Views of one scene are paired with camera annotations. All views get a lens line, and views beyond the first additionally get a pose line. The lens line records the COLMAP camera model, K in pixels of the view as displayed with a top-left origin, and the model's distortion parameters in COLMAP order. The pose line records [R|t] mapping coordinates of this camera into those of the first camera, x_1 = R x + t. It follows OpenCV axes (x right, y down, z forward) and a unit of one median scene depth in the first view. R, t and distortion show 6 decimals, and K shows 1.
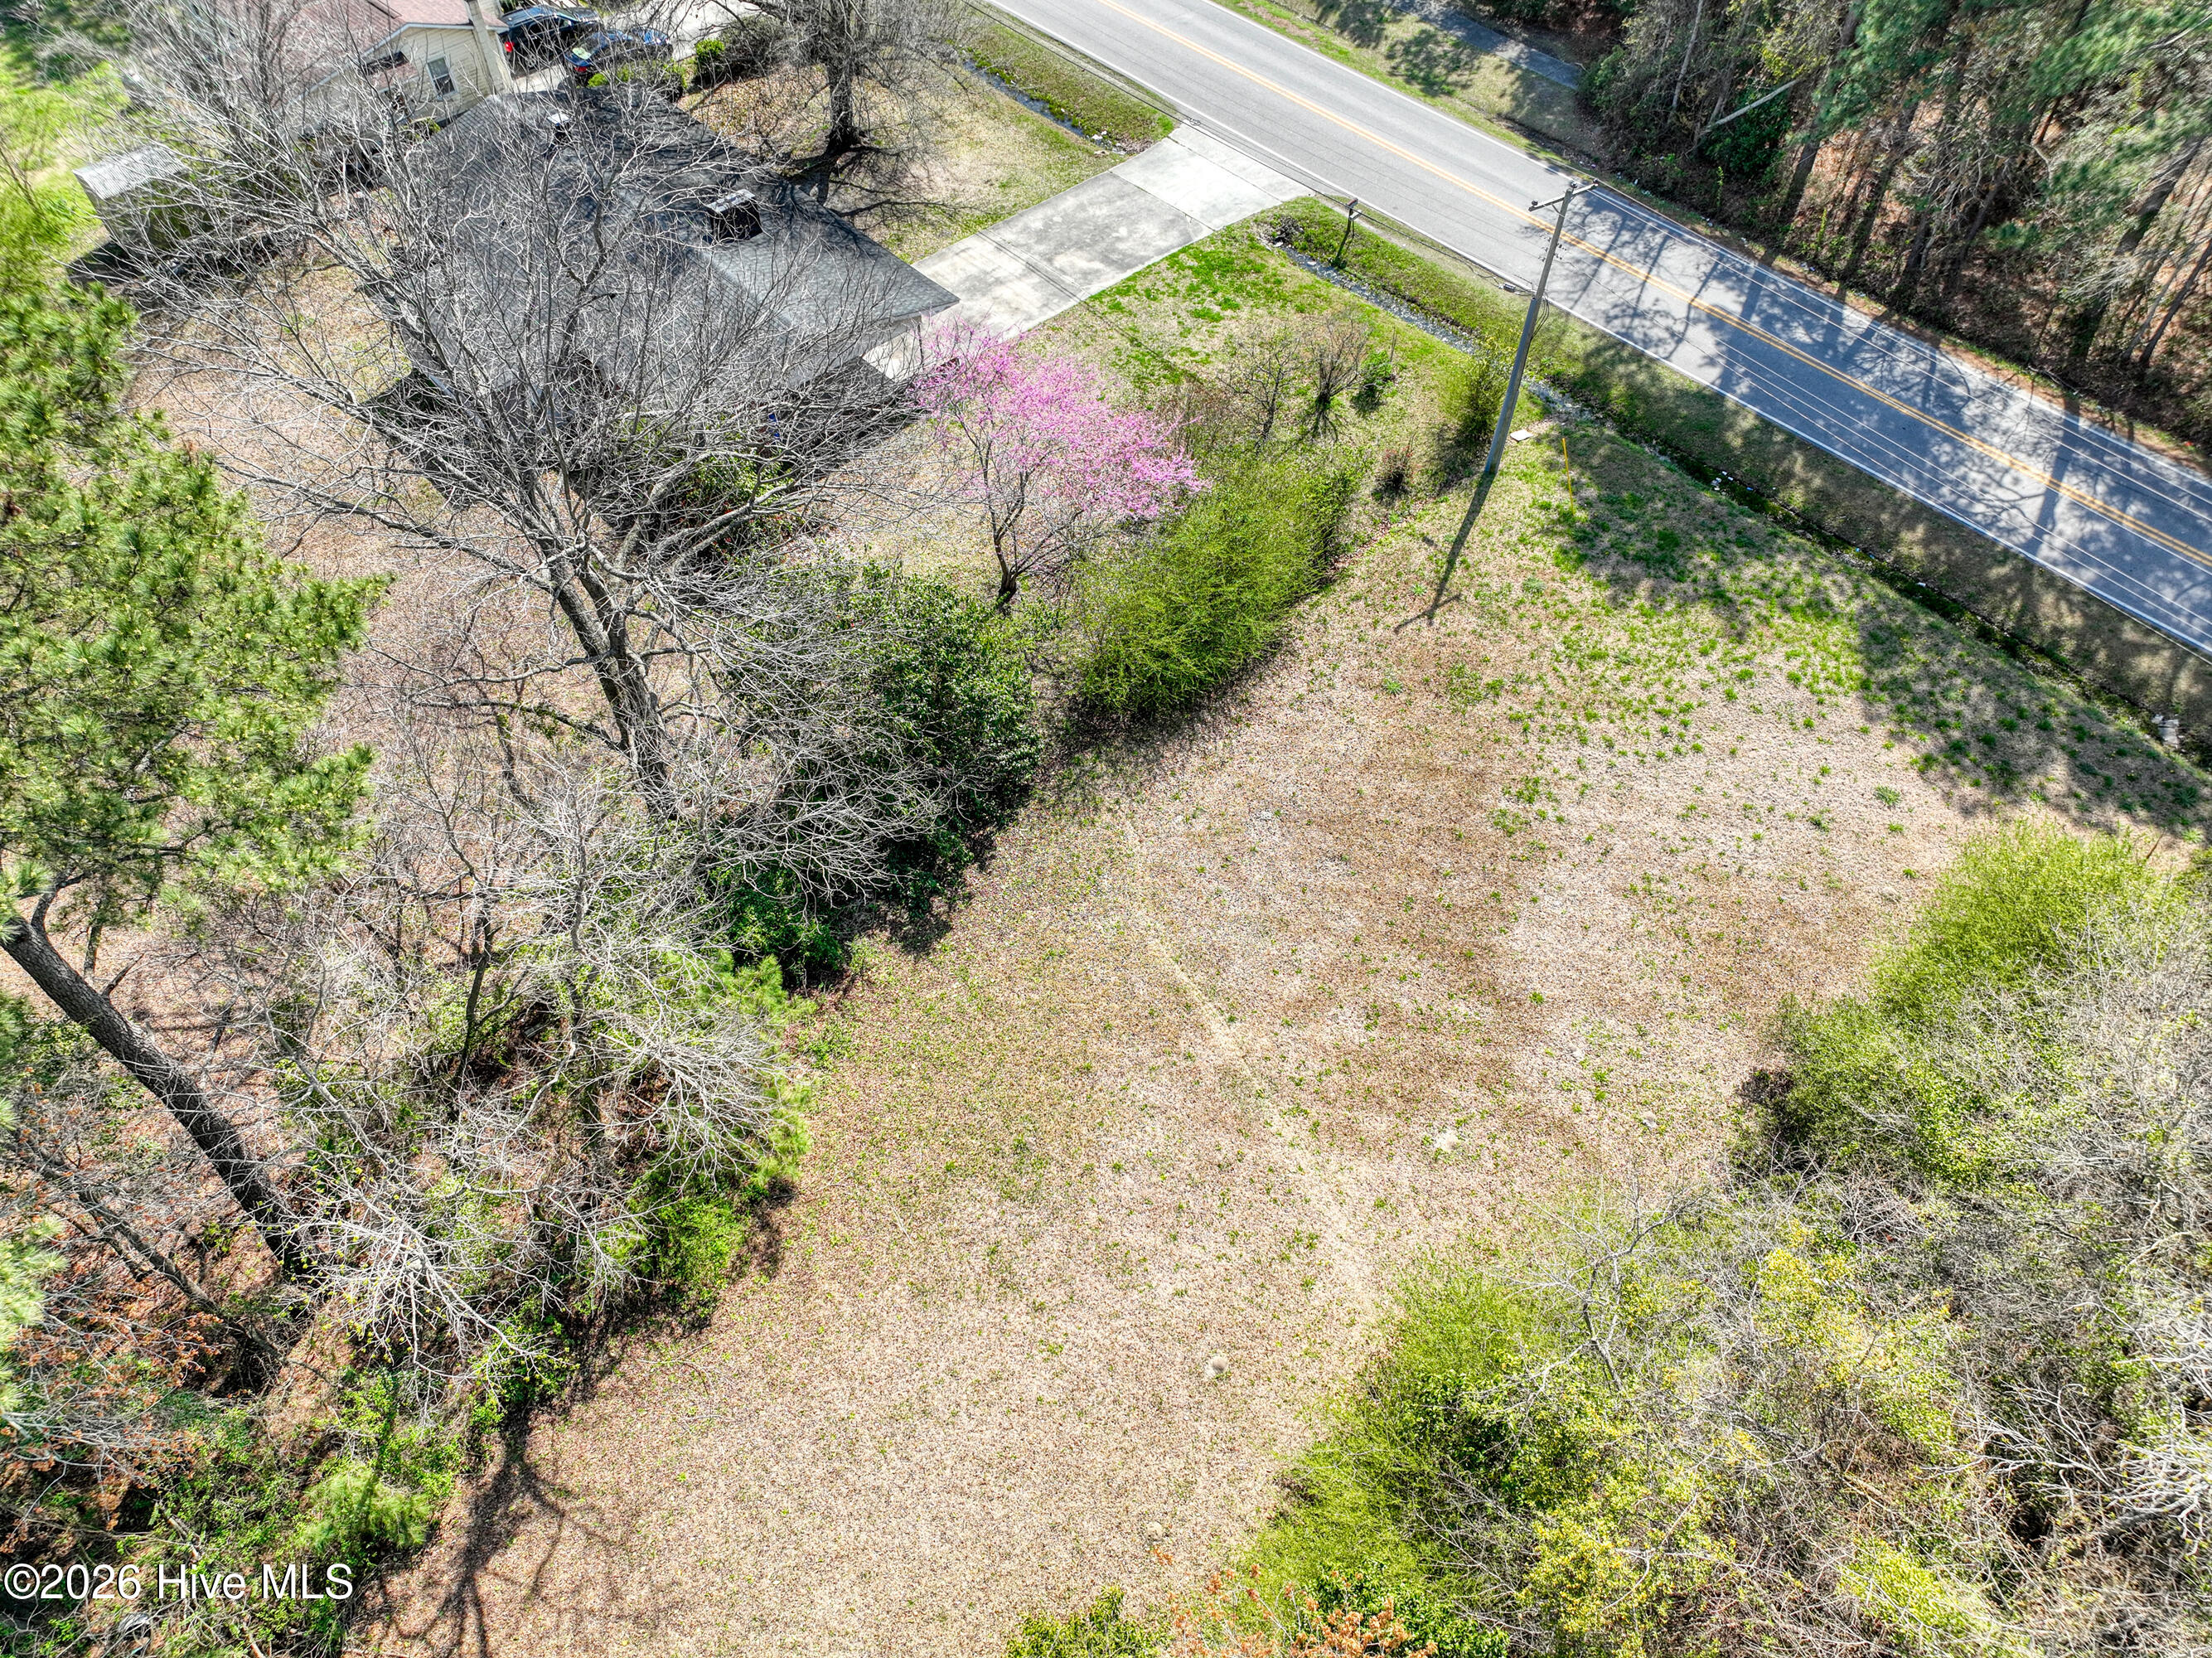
lens RADIAL K [[1549.6, 0, 1106.6], [0, 1549.6, 832.6], [0, 0, 1]] dist [-0.001948, 0.018113]
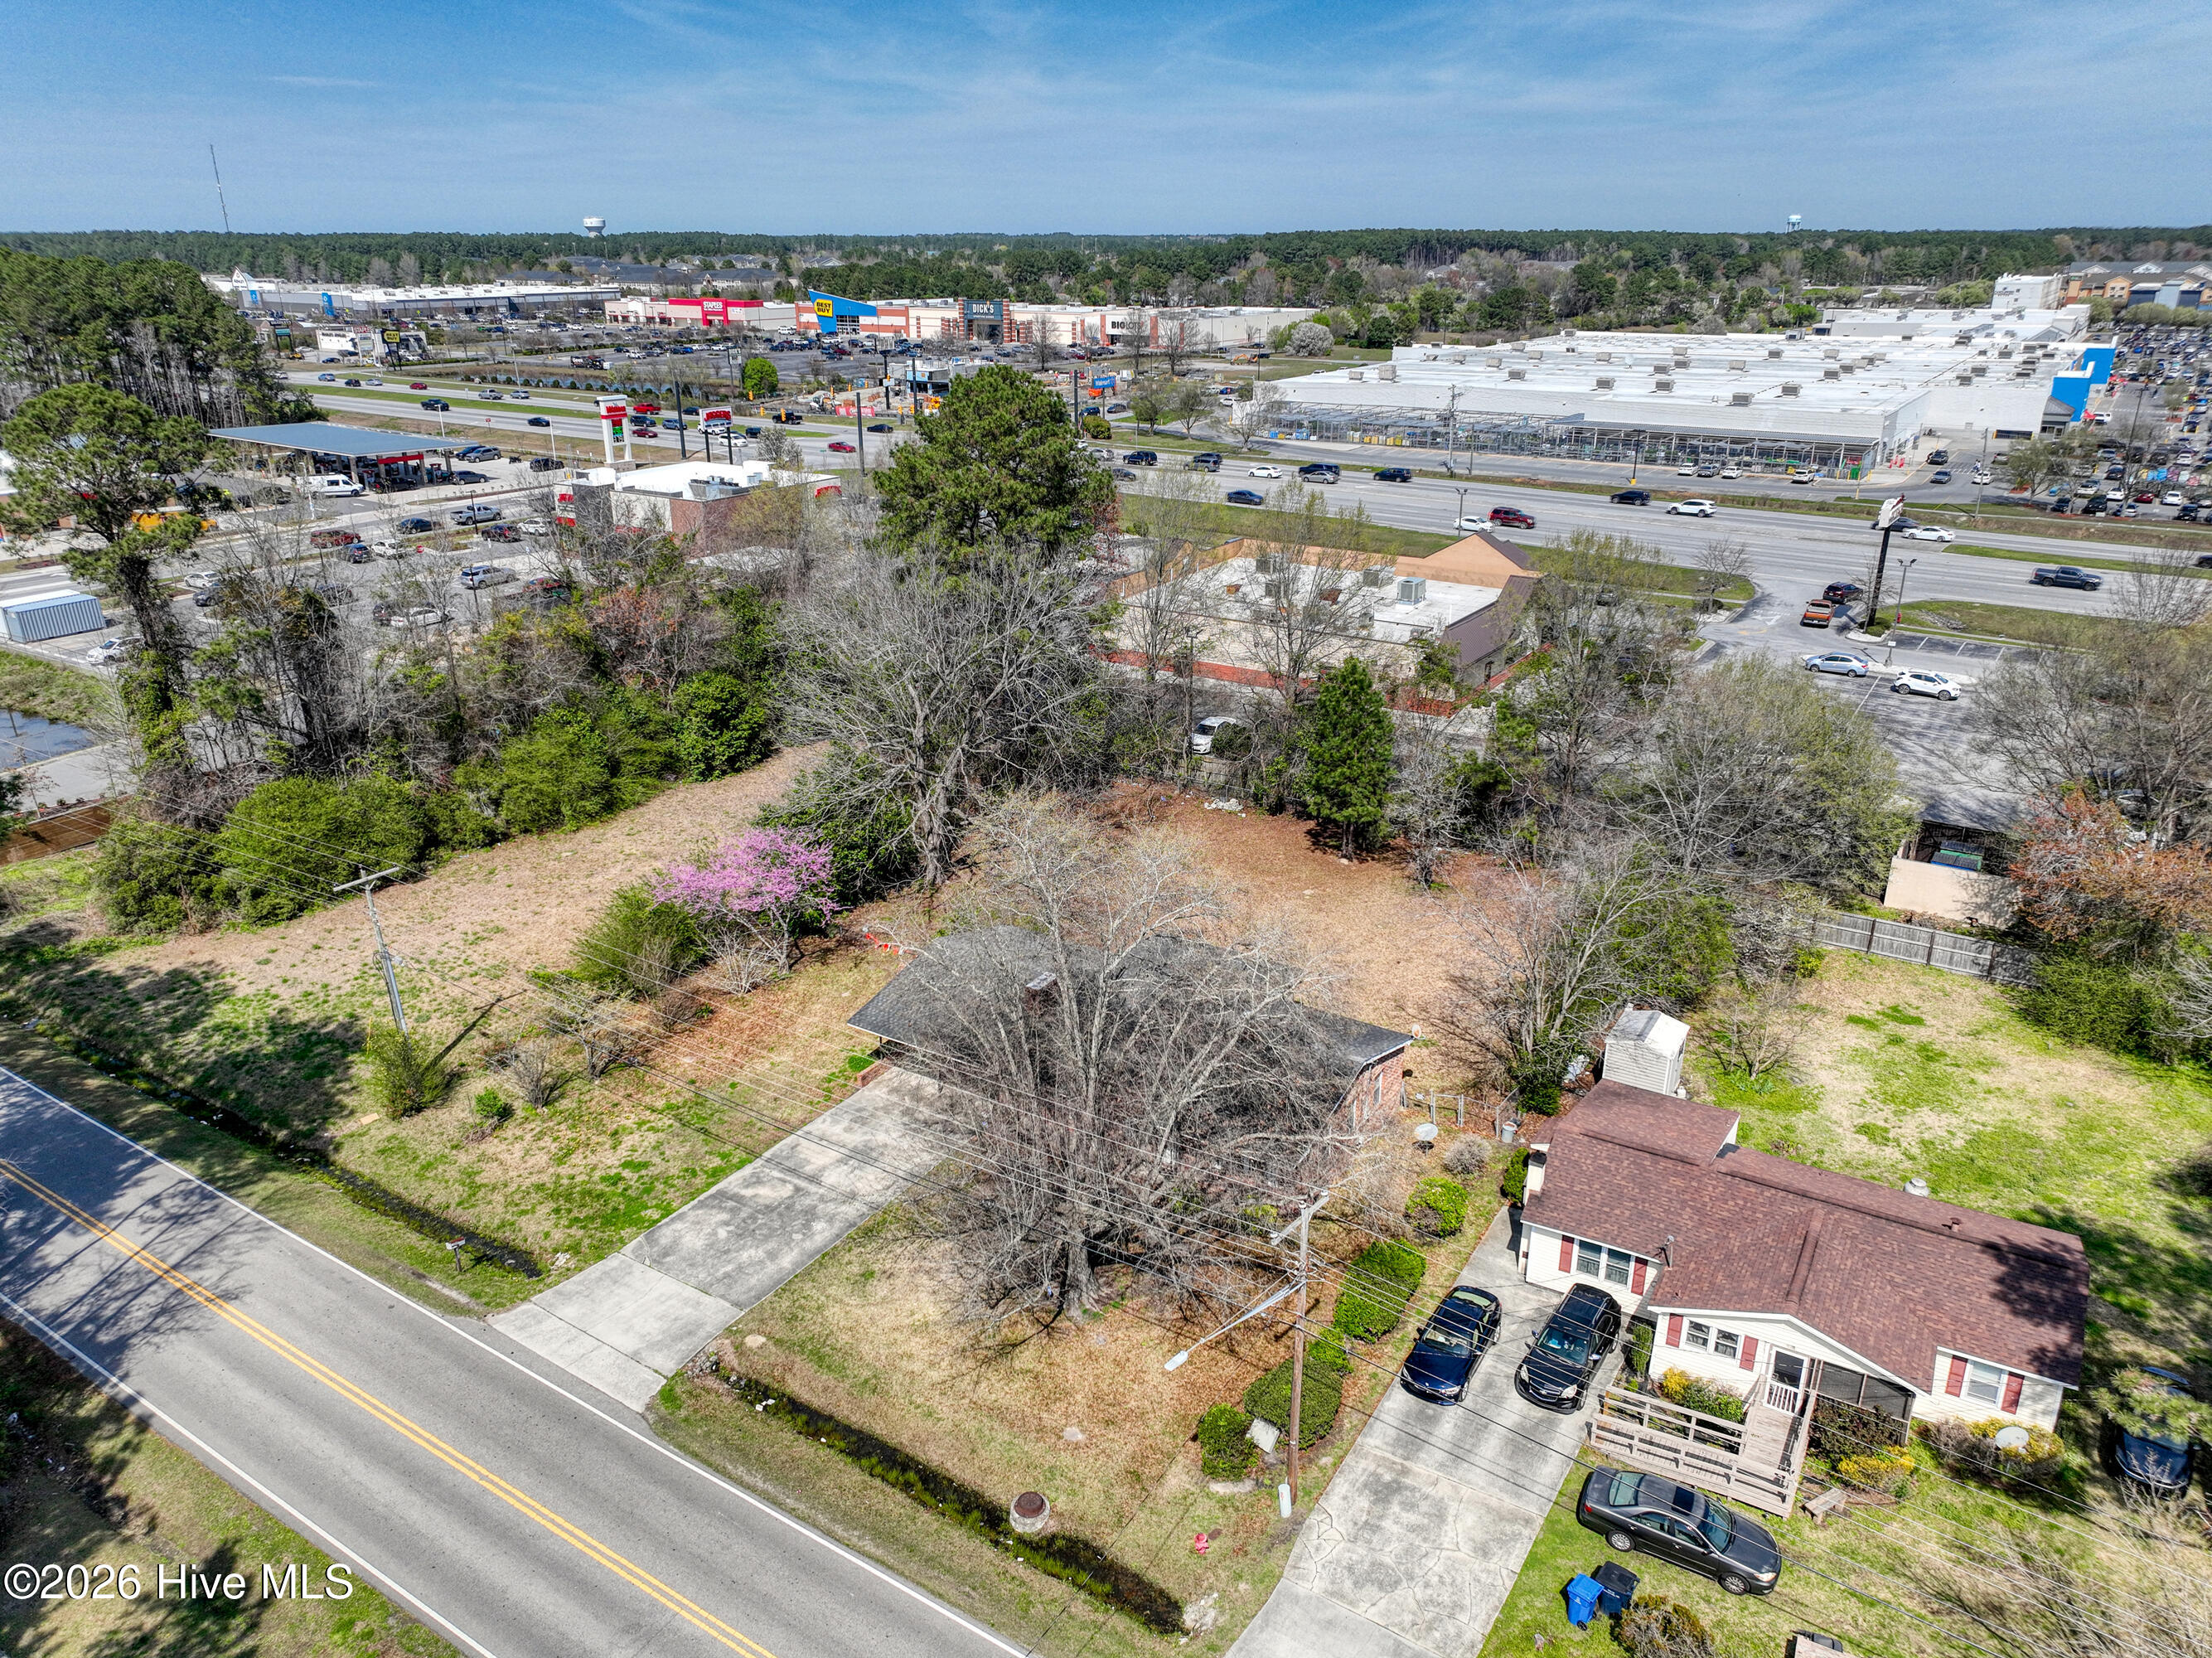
lens RADIAL K [[1549.6, 0, 1107.7], [0, 1549.6, 828.1], [0, 0, 1]] dist [-0.001948, 0.018113]
pose [[-0.965413, 0.100005, -0.240784, -0.016772], [-0.200662, 0.304670, 0.931081, -1.766675], [0.166473, 0.947193, -0.274065, 1.382189]]
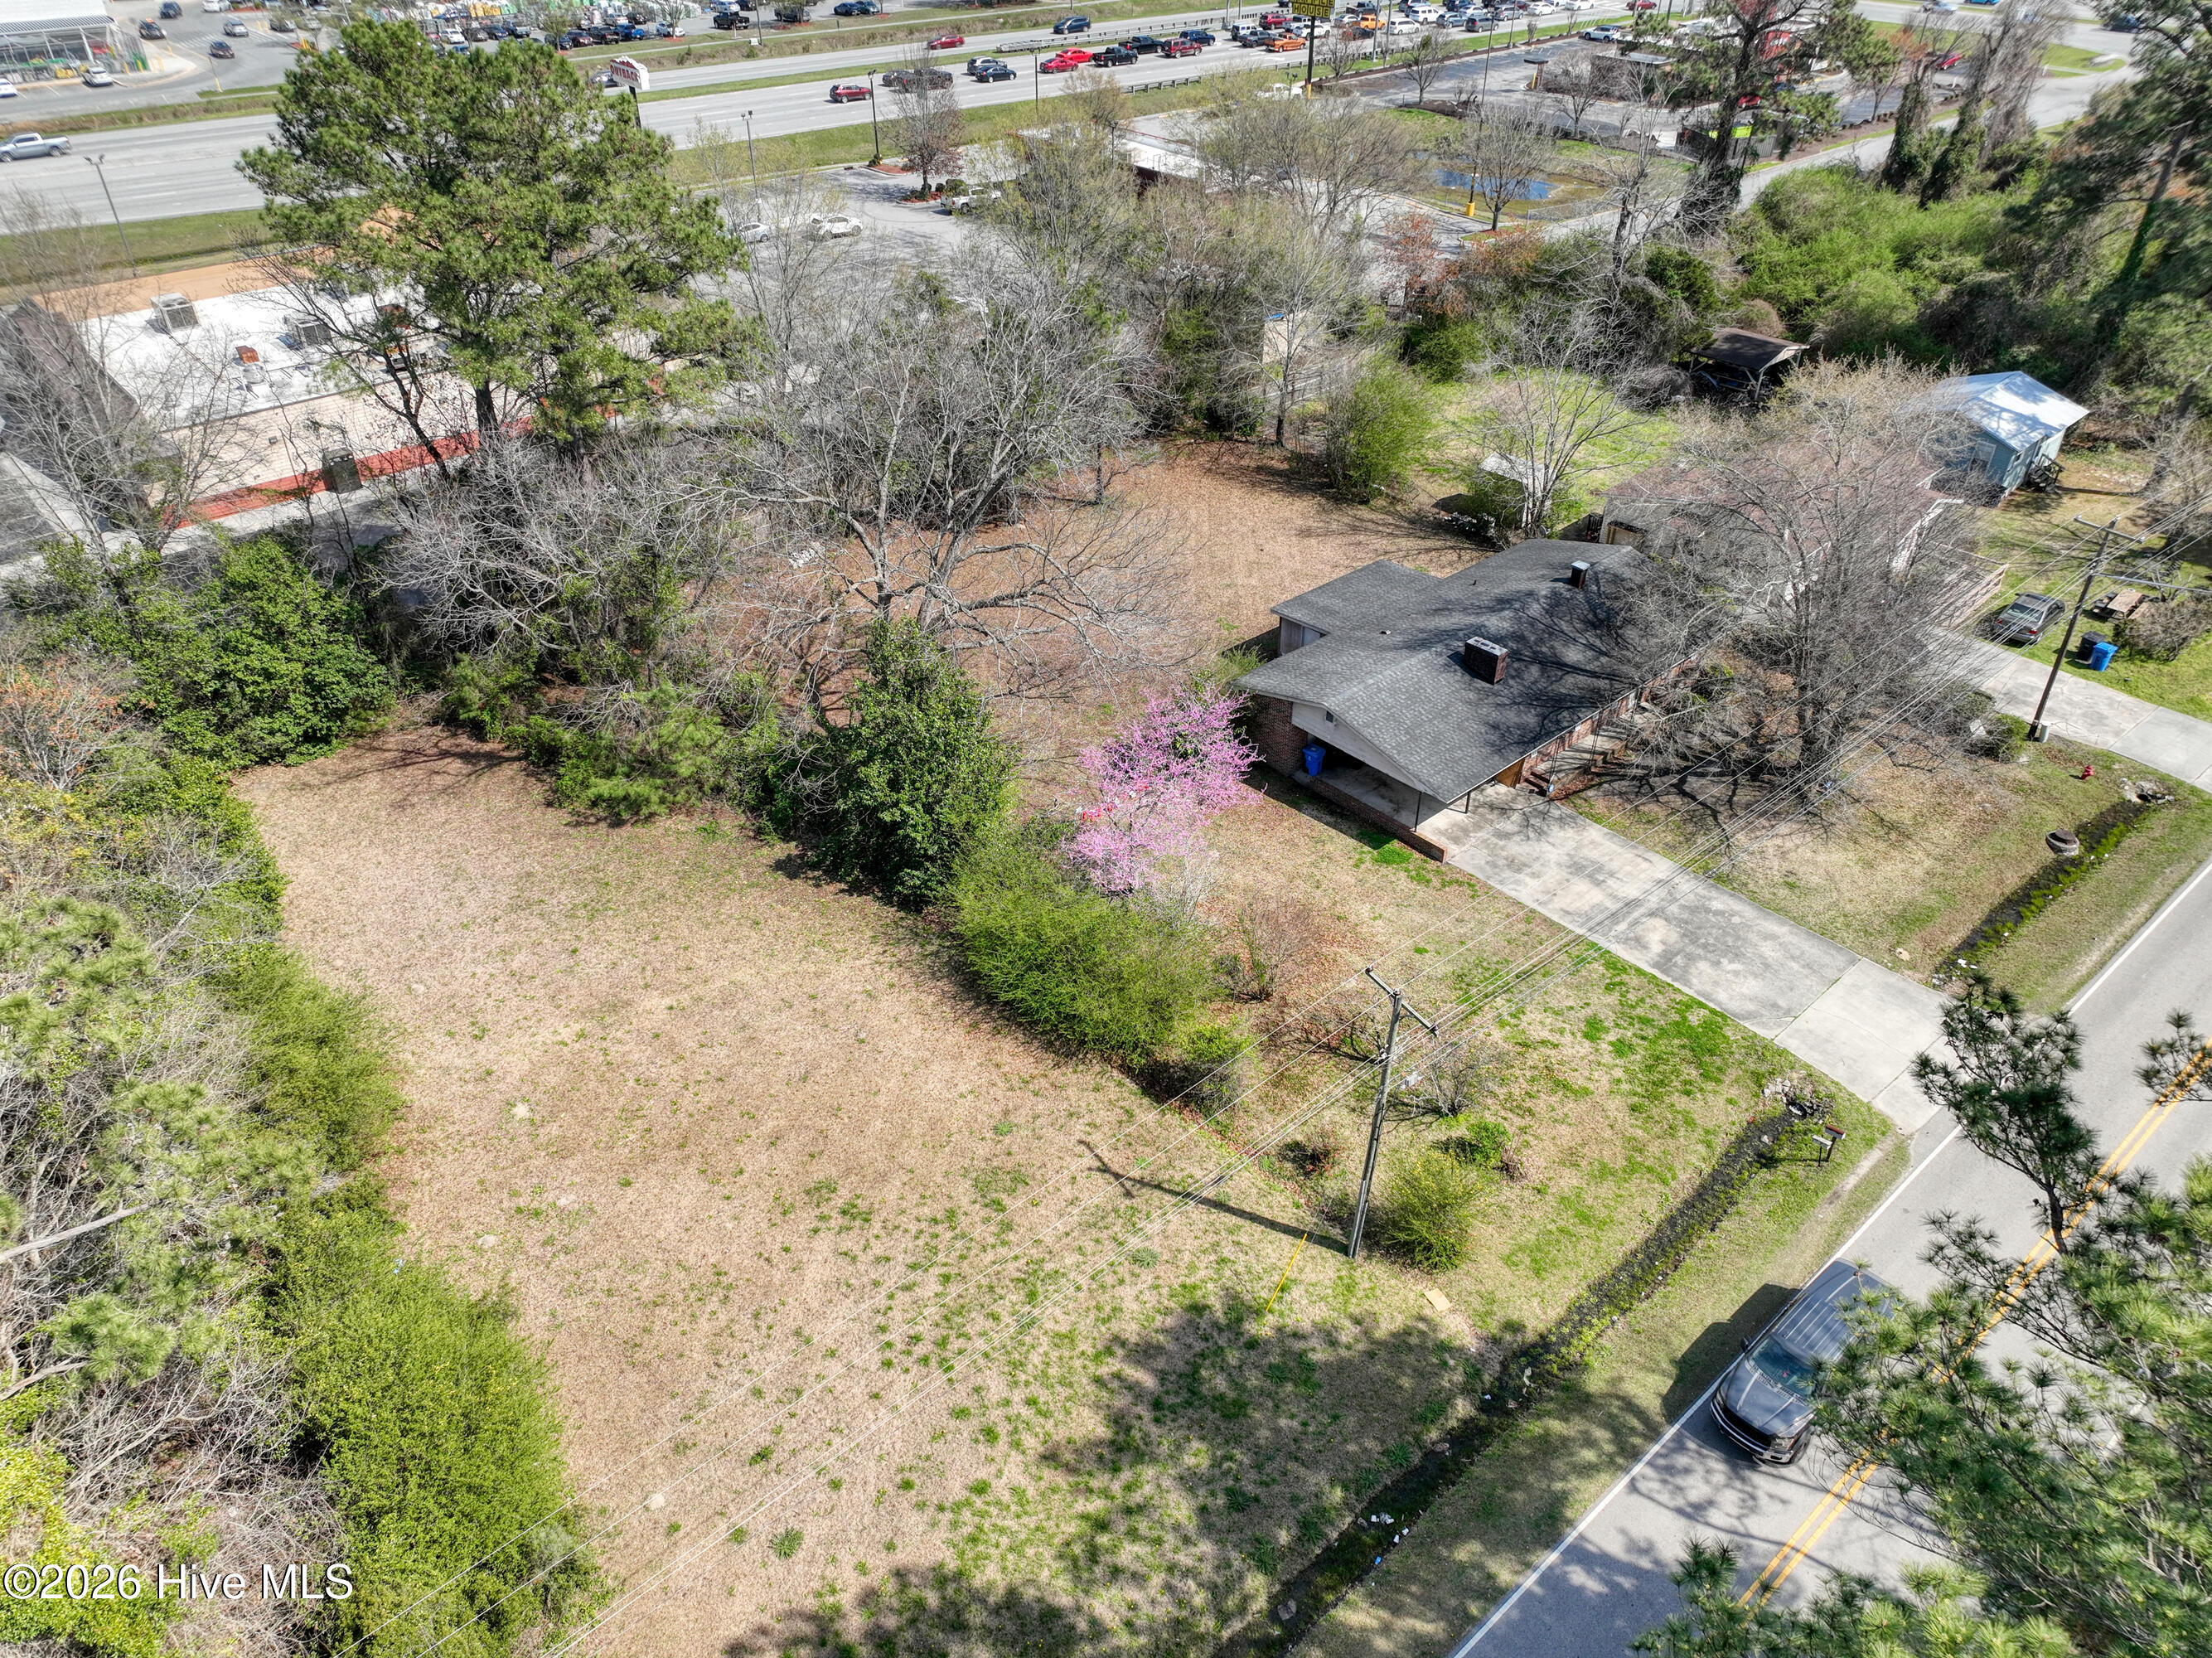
lens RADIAL K [[1549.6, 0, 1105.4], [0, 1549.6, 836.2], [0, 0, 1]] dist [-0.001948, 0.018113]
pose [[-0.009749, 0.585976, -0.810270, 0.883356], [-0.786491, 0.495916, 0.368102, -0.608445], [0.617525, 0.640859, 0.456030, 0.436746]]
